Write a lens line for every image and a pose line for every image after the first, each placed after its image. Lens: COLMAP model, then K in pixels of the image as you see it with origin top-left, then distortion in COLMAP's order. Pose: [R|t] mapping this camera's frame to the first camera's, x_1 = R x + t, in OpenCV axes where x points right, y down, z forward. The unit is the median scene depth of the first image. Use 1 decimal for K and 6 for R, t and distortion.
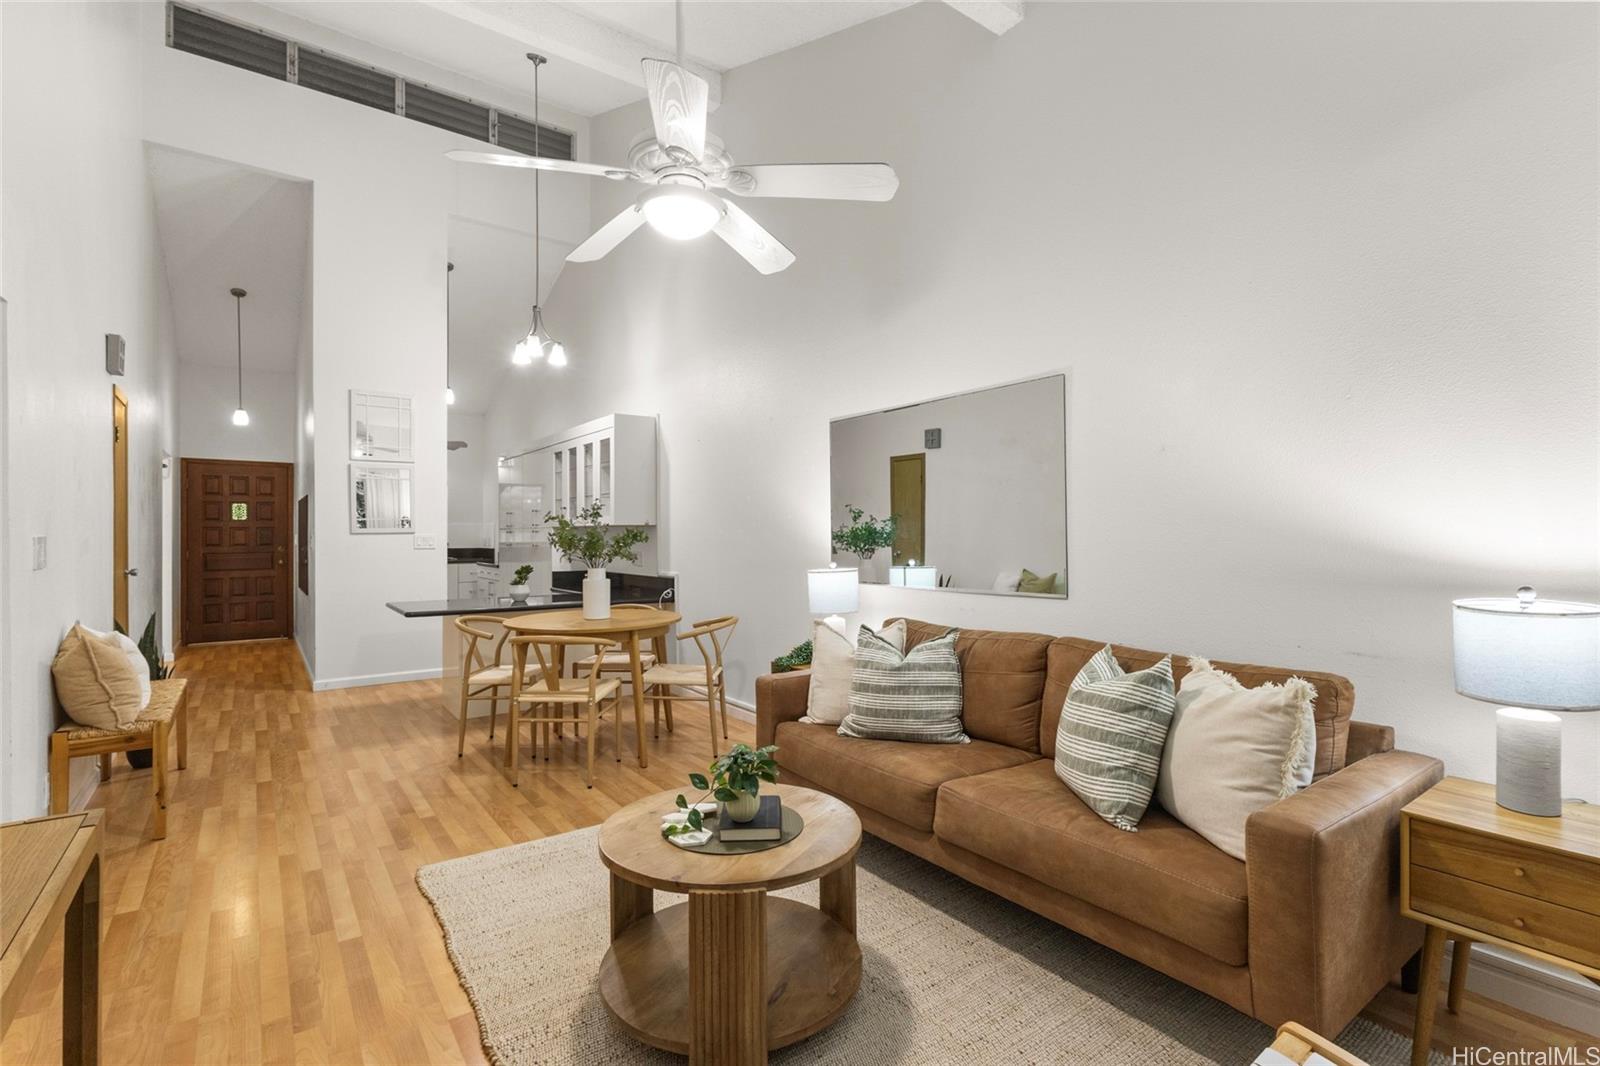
lens RADIAL K [[741.9, 0, 800.2], [0, 741.9, 529.0], [0, 0, 1]] dist [0.003684, 0.000014]
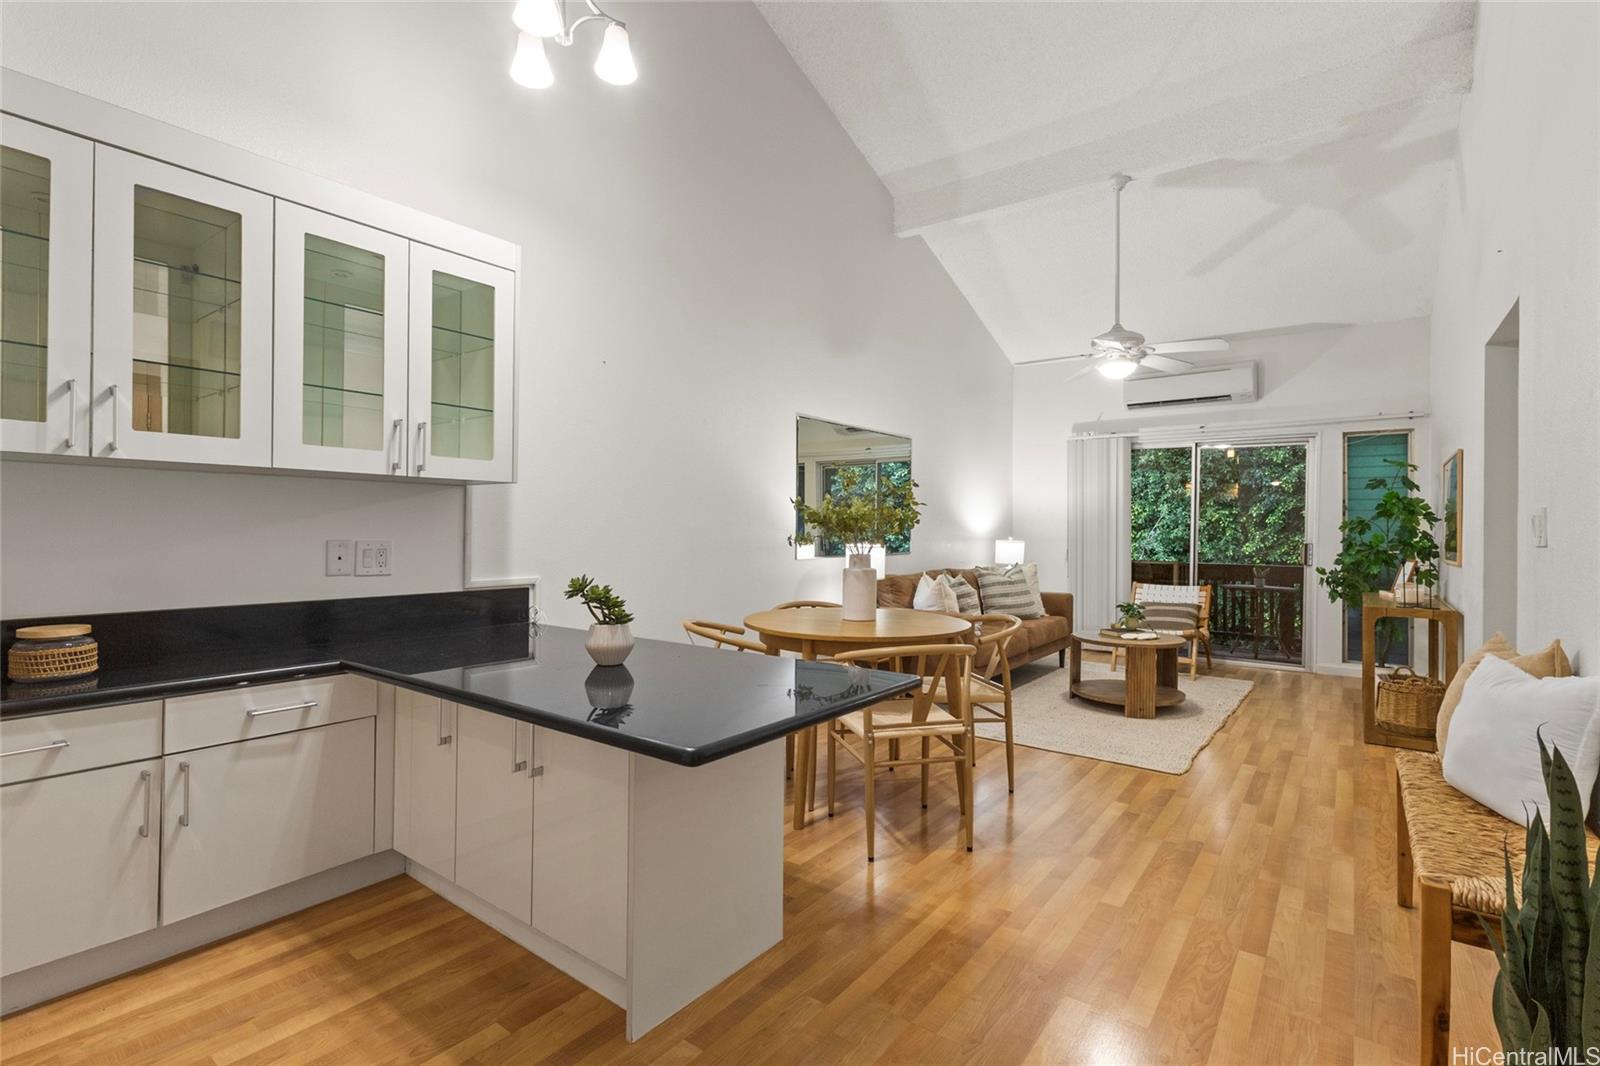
lens RADIAL K [[741.9, 0, 799.4], [0, 741.9, 526.1], [0, 0, 1]] dist [0.003684, 0.000014]
pose [[-0.289397, 0.000898, 0.957209, -1.212737], [-0.014491, 0.999881, -0.005319, 0.034287], [-0.957099, -0.015410, -0.289350, 1.565126]]
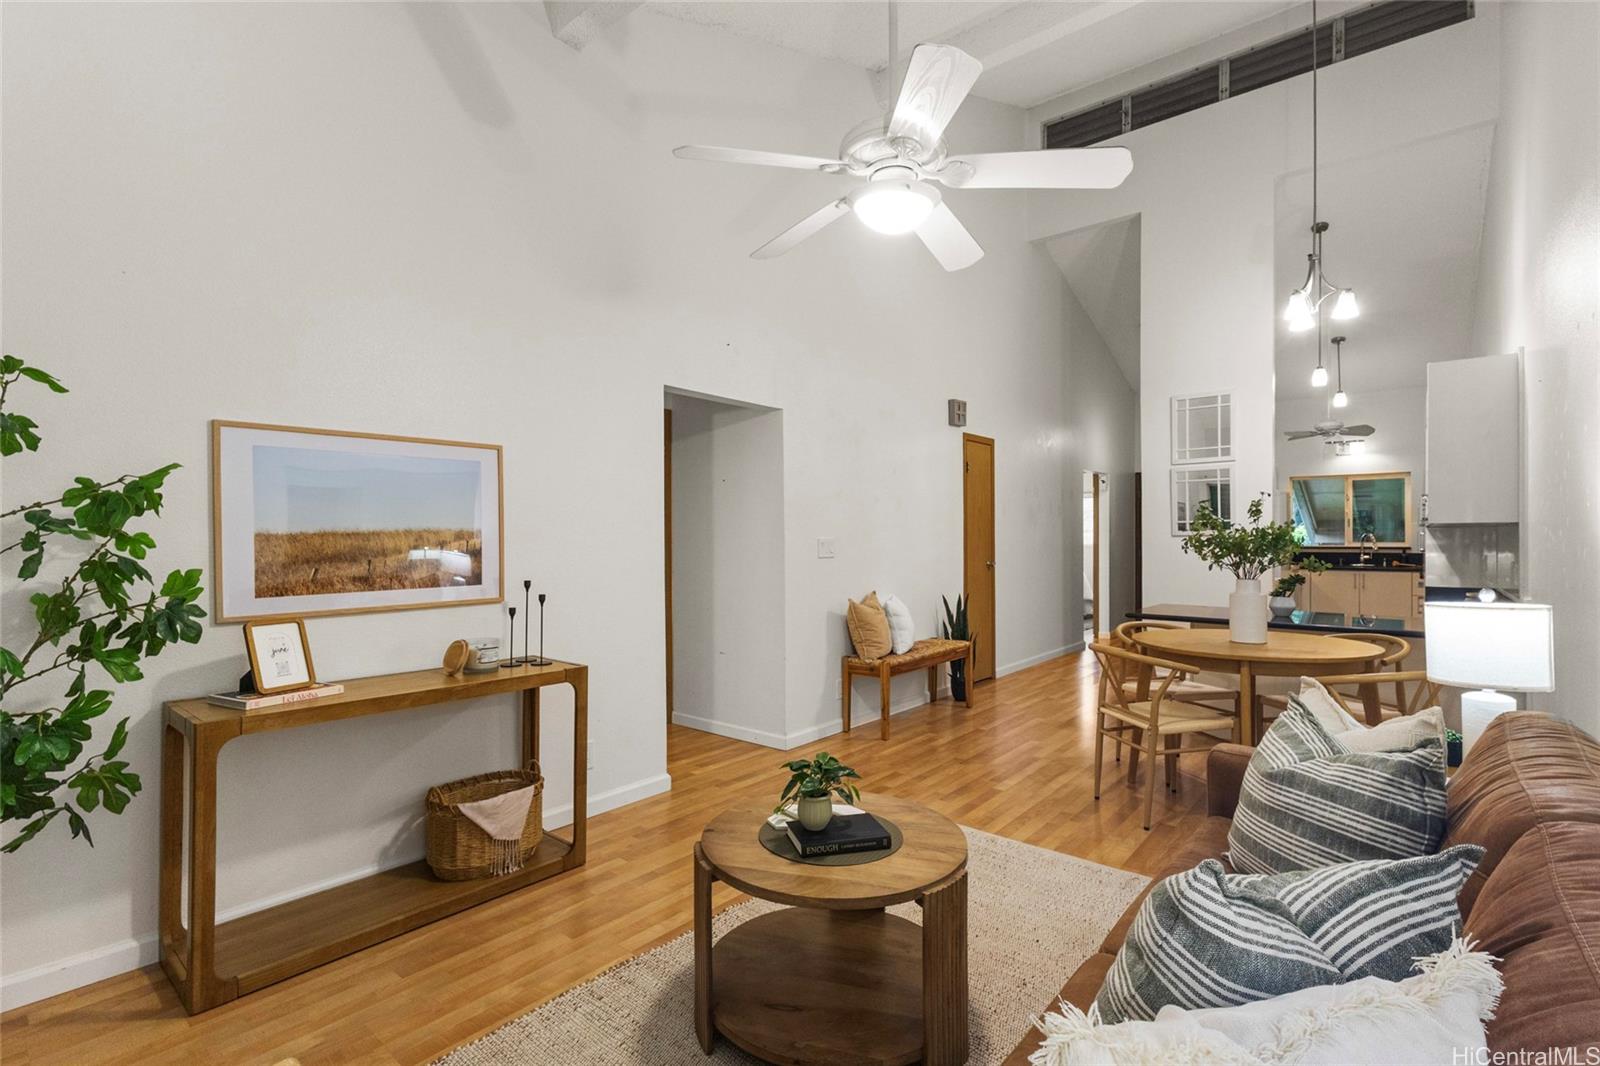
lens RADIAL K [[741.9, 0, 798.0], [0, 741.9, 540.3], [0, 0, 1]] dist [0.003684, 0.000014]
pose [[0.229809, 0.005307, -0.973221, 0.483653], [0.012086, 0.999892, 0.008307, -0.002584], [0.973161, -0.013671, 0.229720, 0.417628]]
